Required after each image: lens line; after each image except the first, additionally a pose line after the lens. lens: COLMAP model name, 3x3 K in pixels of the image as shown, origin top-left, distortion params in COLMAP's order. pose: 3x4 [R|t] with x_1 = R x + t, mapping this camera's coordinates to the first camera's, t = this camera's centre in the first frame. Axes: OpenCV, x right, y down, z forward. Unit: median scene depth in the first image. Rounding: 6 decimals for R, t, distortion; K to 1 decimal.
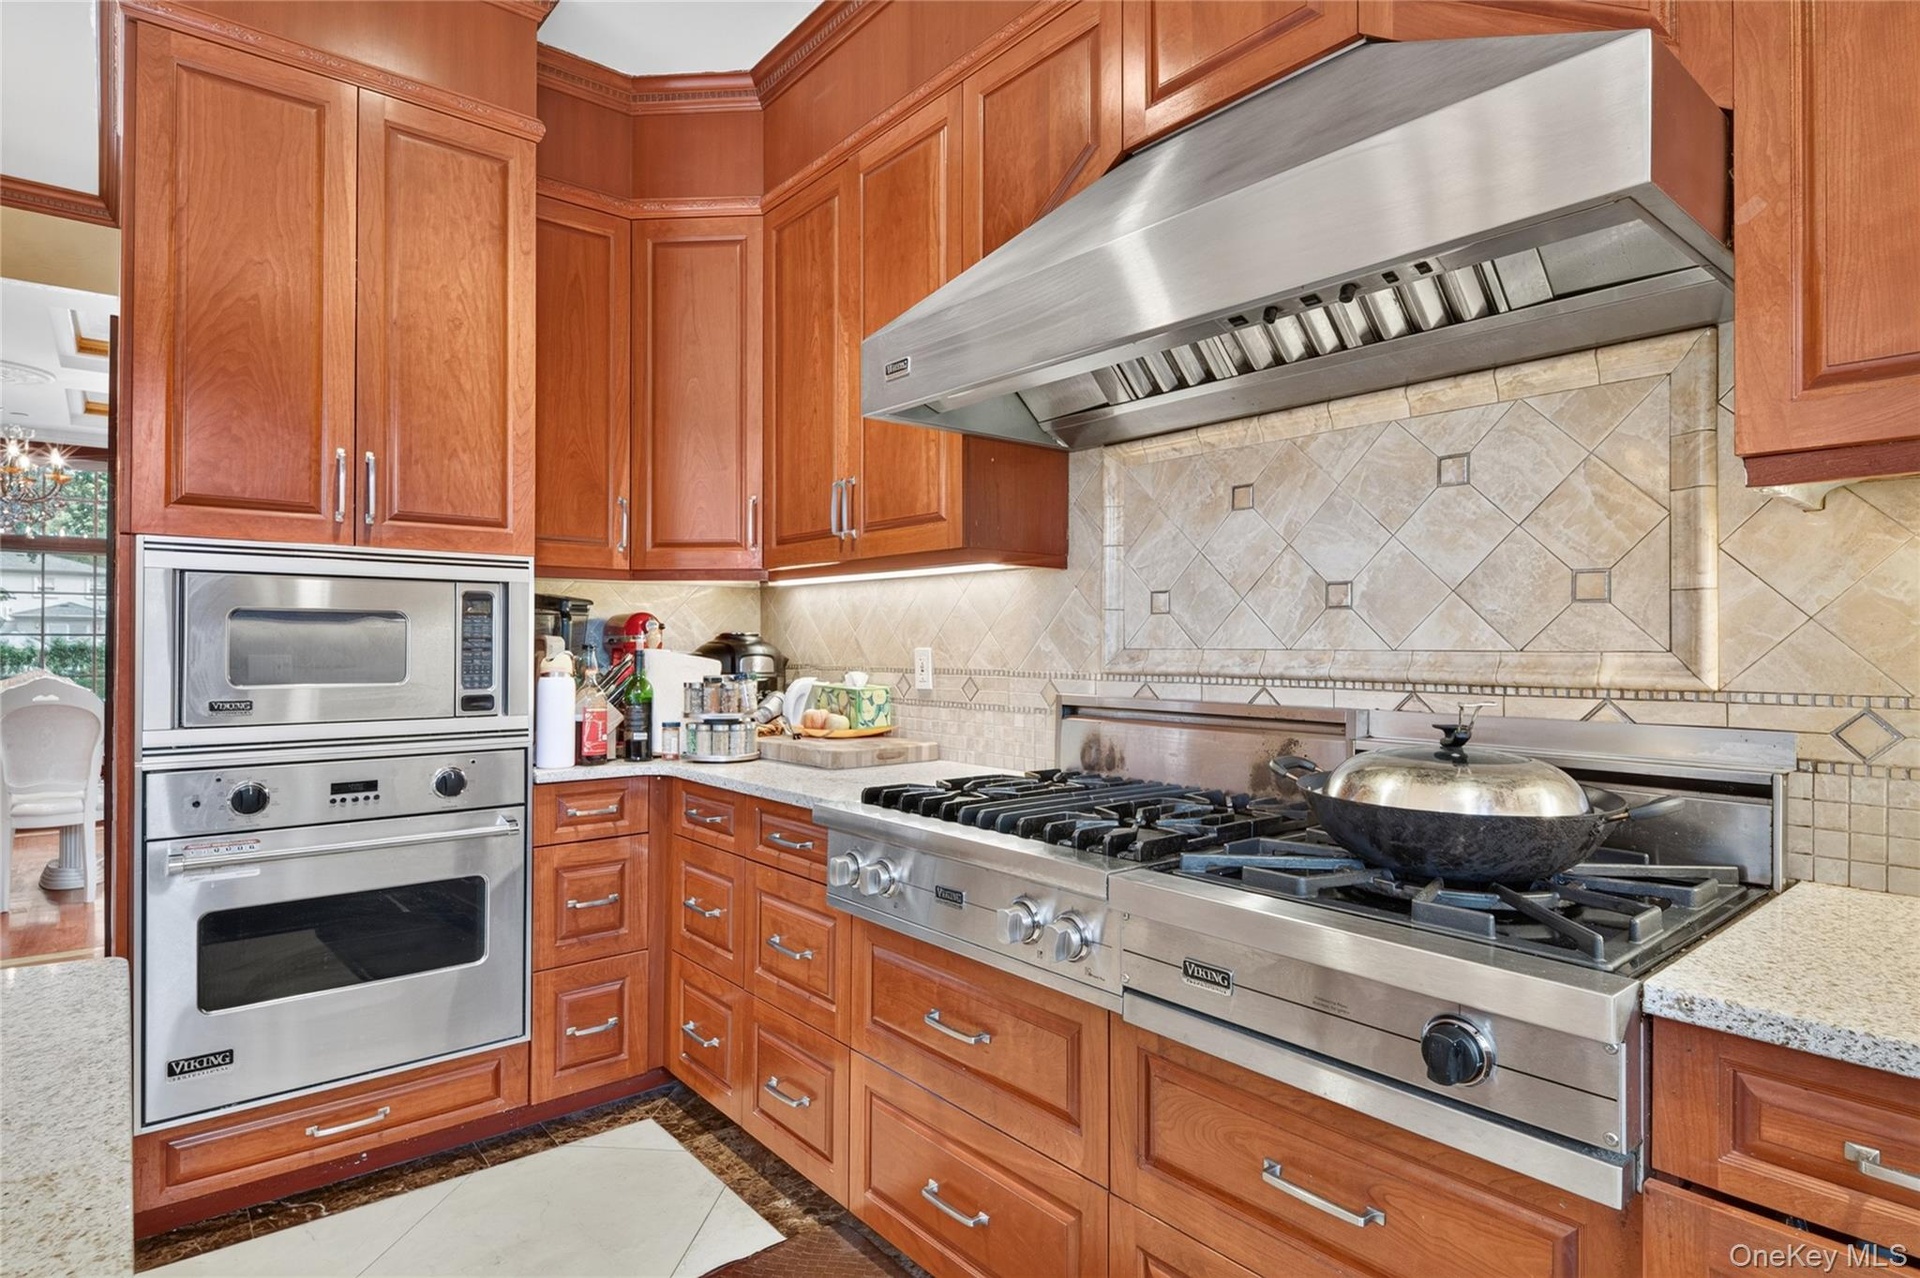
lens RADIAL K [[1022.1, 0, 960.0], [0, 1022.1, 639.0], [0, 0, 1]] dist [-0.002200, -0.001527]
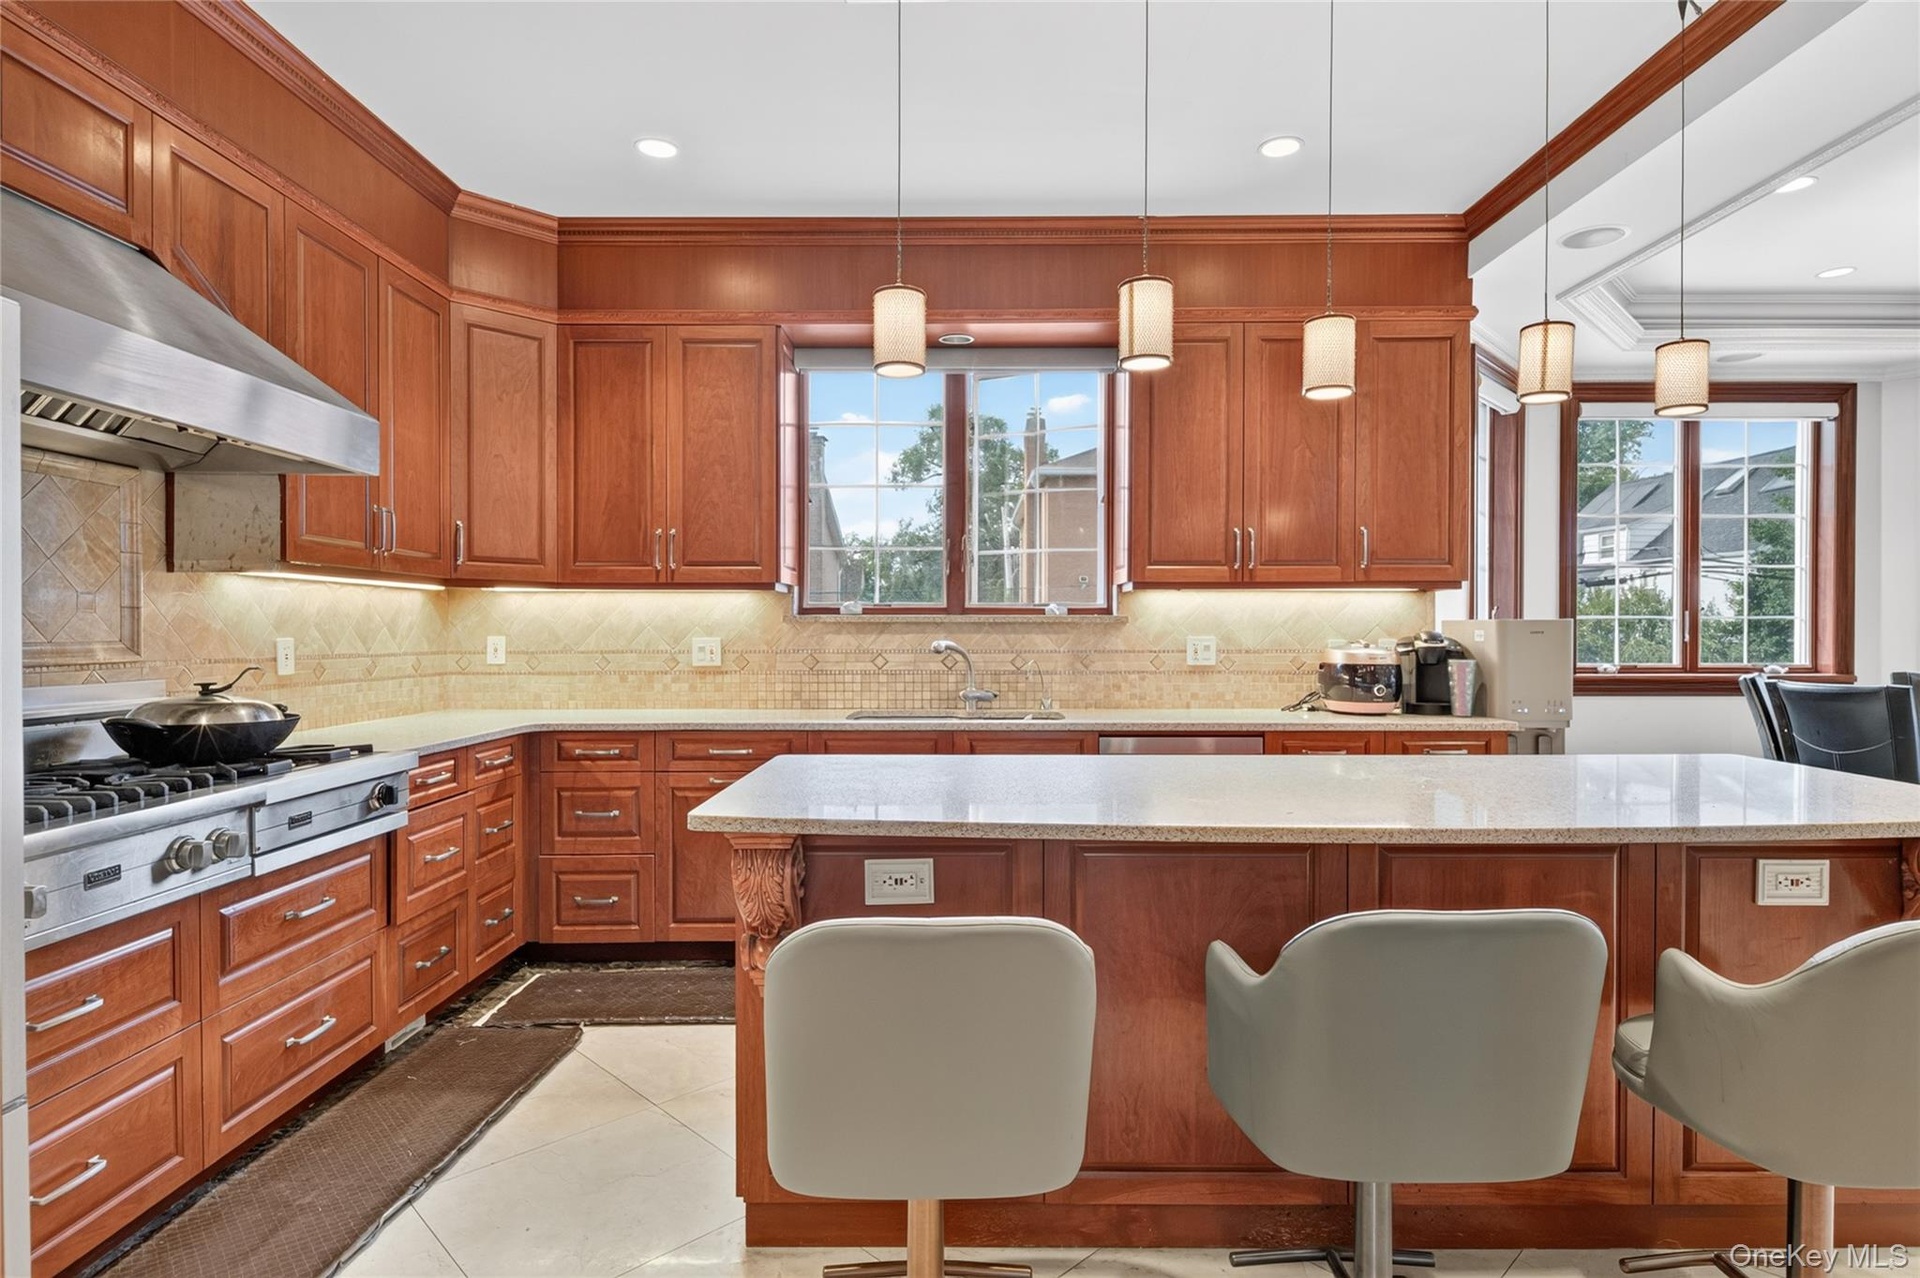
lens RADIAL K [[1022.1, 0, 960.0], [0, 1022.1, 639.0], [0, 0, 1]] dist [-0.002200, -0.001527]
pose [[-0.746943, -0.007204, 0.664849, -1.492304], [-0.002030, 0.999961, 0.008554, -0.009891], [-0.664885, 0.005040, -0.746929, 1.273175]]
